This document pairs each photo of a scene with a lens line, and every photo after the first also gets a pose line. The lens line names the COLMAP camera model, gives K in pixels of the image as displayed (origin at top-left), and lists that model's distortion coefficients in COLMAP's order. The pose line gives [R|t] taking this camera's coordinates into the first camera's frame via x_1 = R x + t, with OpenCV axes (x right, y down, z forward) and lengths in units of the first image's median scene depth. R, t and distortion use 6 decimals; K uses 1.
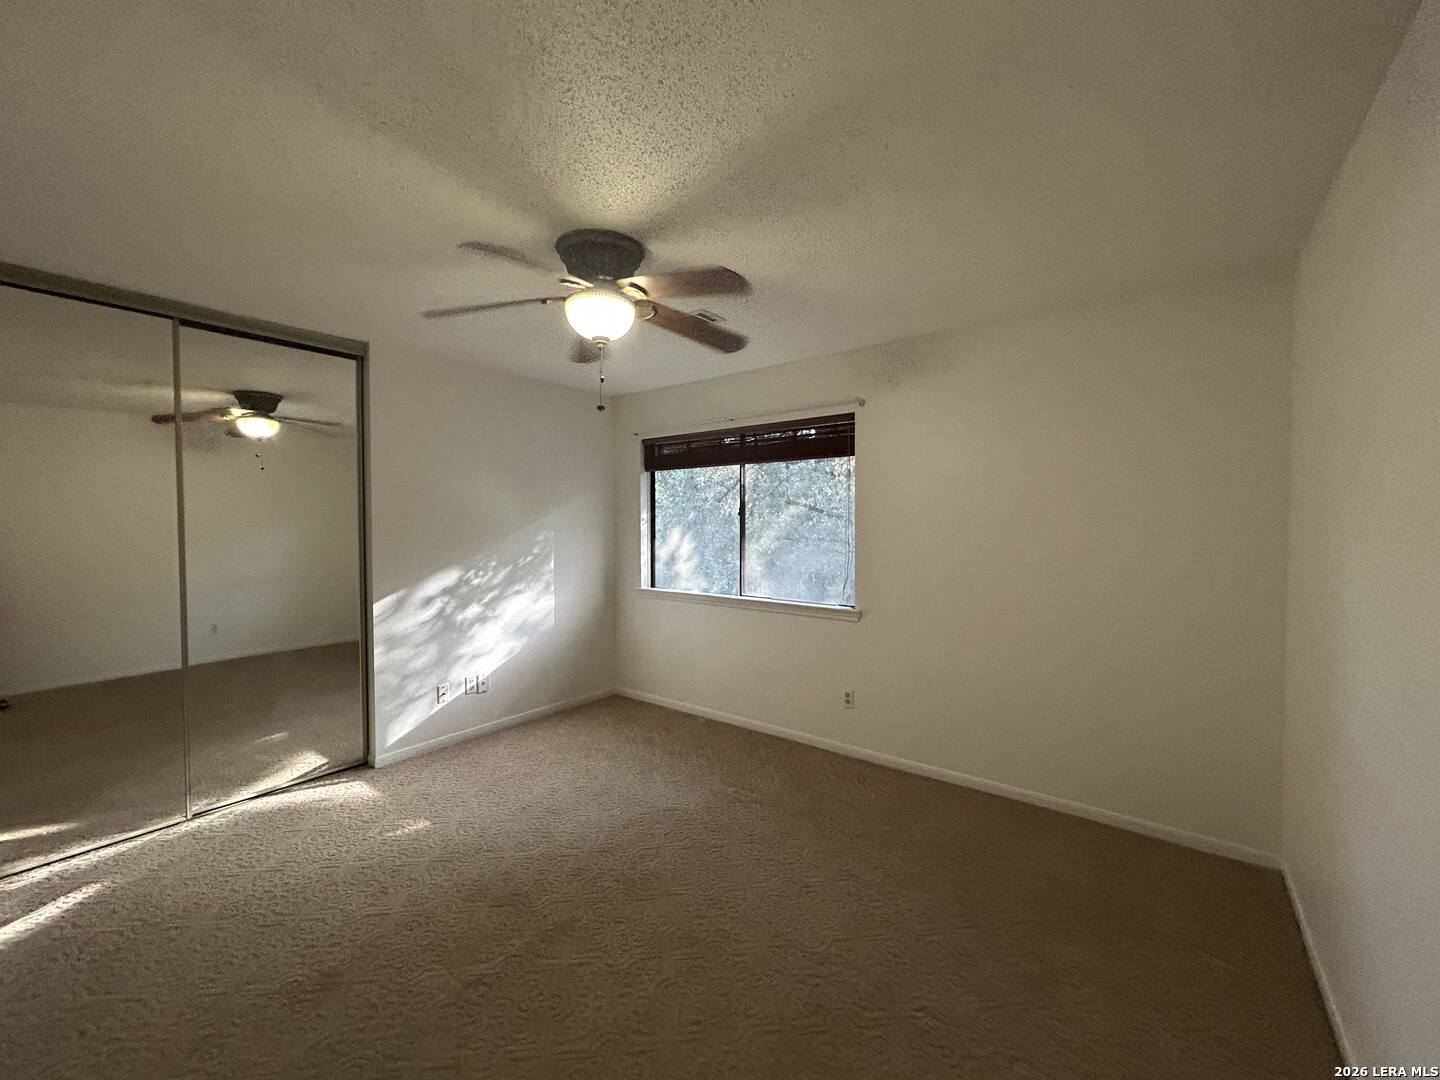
lens RADIAL K [[581.4, 0, 716.5], [0, 581.4, 538.5], [0, 0, 1]] dist [-0.001047, 0.000232]
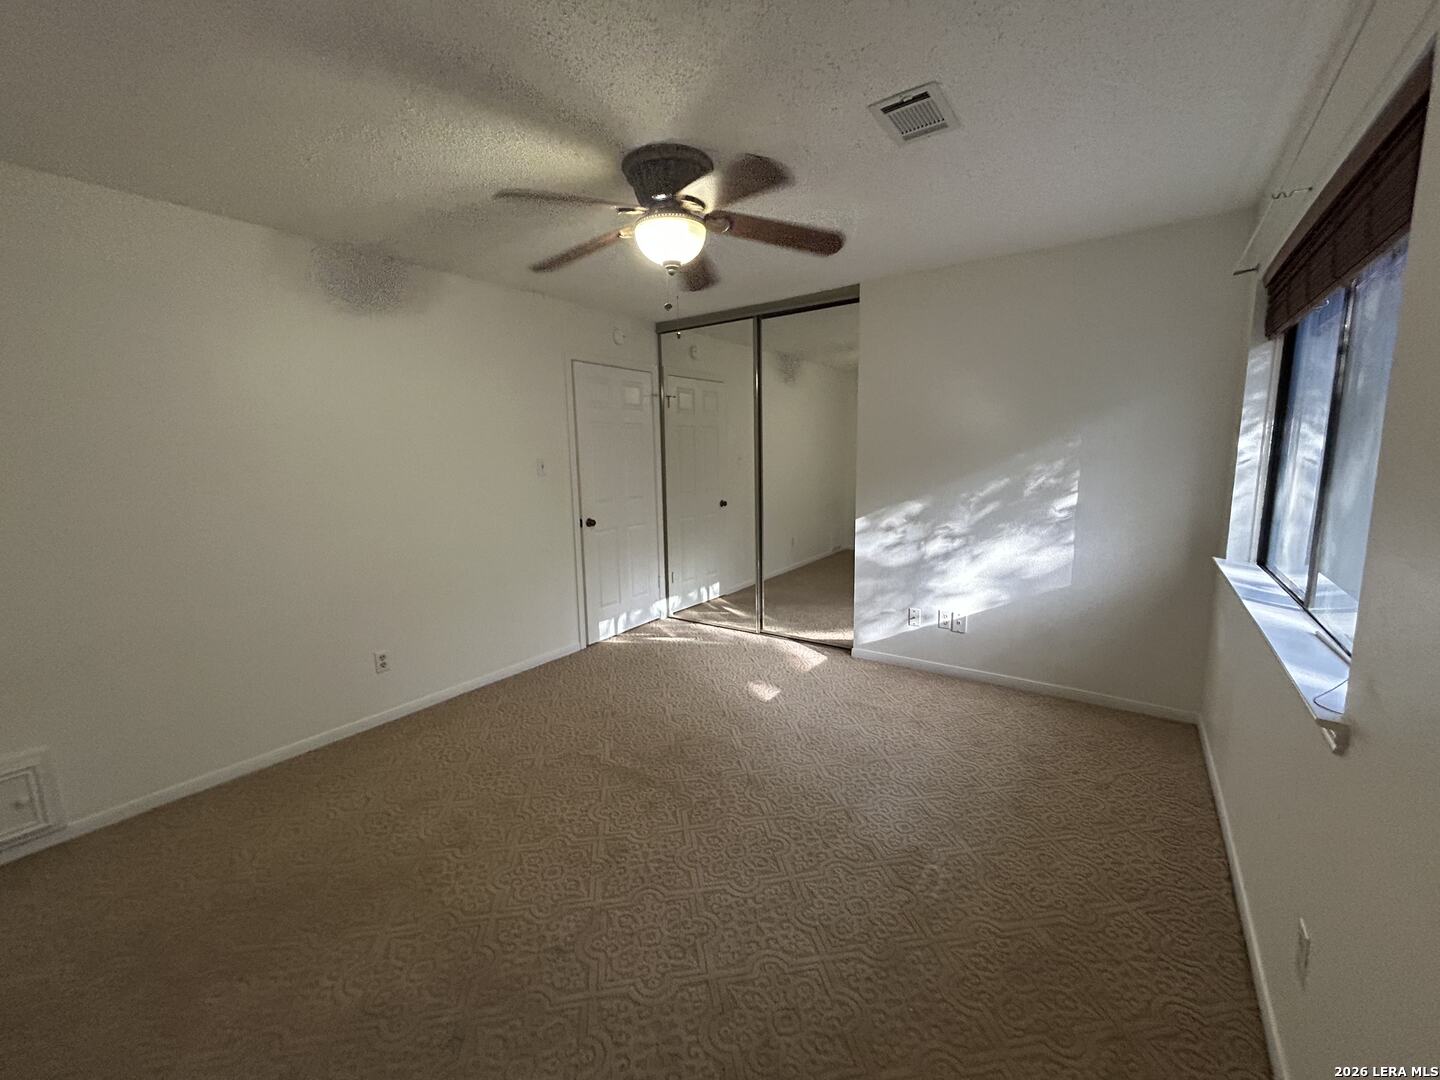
lens RADIAL K [[581.4, 0, 716.5], [0, 581.4, 538.5], [0, 0, 1]] dist [-0.001047, 0.000232]
pose [[0.057063, 0.161406, -0.985237, 0.555708], [-0.007680, 0.986887, 0.161231, -0.037664], [0.998341, -0.001634, 0.057555, 0.662587]]
